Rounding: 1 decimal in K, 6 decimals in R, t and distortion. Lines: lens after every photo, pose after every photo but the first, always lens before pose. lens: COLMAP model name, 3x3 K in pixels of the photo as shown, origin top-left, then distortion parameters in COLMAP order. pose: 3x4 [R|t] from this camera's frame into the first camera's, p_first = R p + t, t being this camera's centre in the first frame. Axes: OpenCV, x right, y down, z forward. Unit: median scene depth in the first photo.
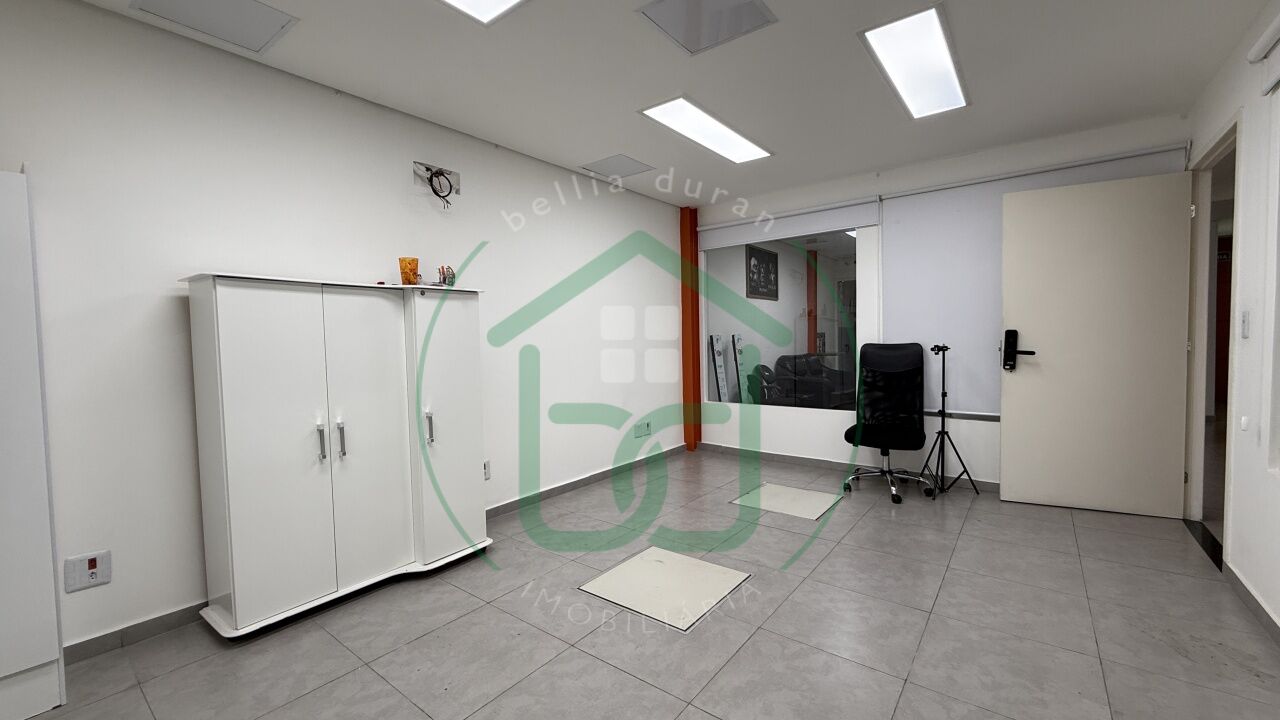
lens RADIAL K [[510.9, 0, 637.1], [0, 510.9, 359.1], [0, 0, 1]] dist [0.000160, 0.000179]
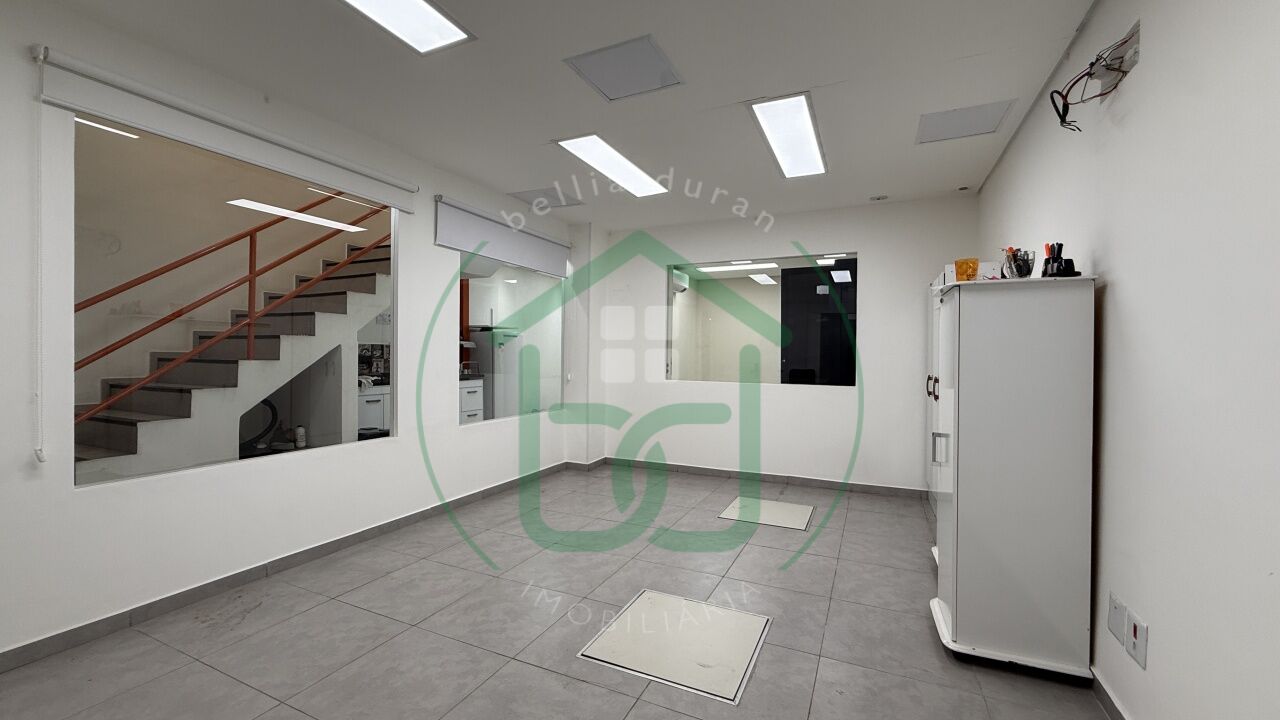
lens RADIAL K [[511.1, 0, 635.6], [0, 511.1, 358.7], [0, 0, 1]] dist [0.000198, 0.000041]
pose [[-0.975769, 0.011094, -0.218520, 0.362454], [-0.000374, 0.998628, 0.052369, -0.086115], [0.218801, 0.051182, -0.974426, 2.067789]]
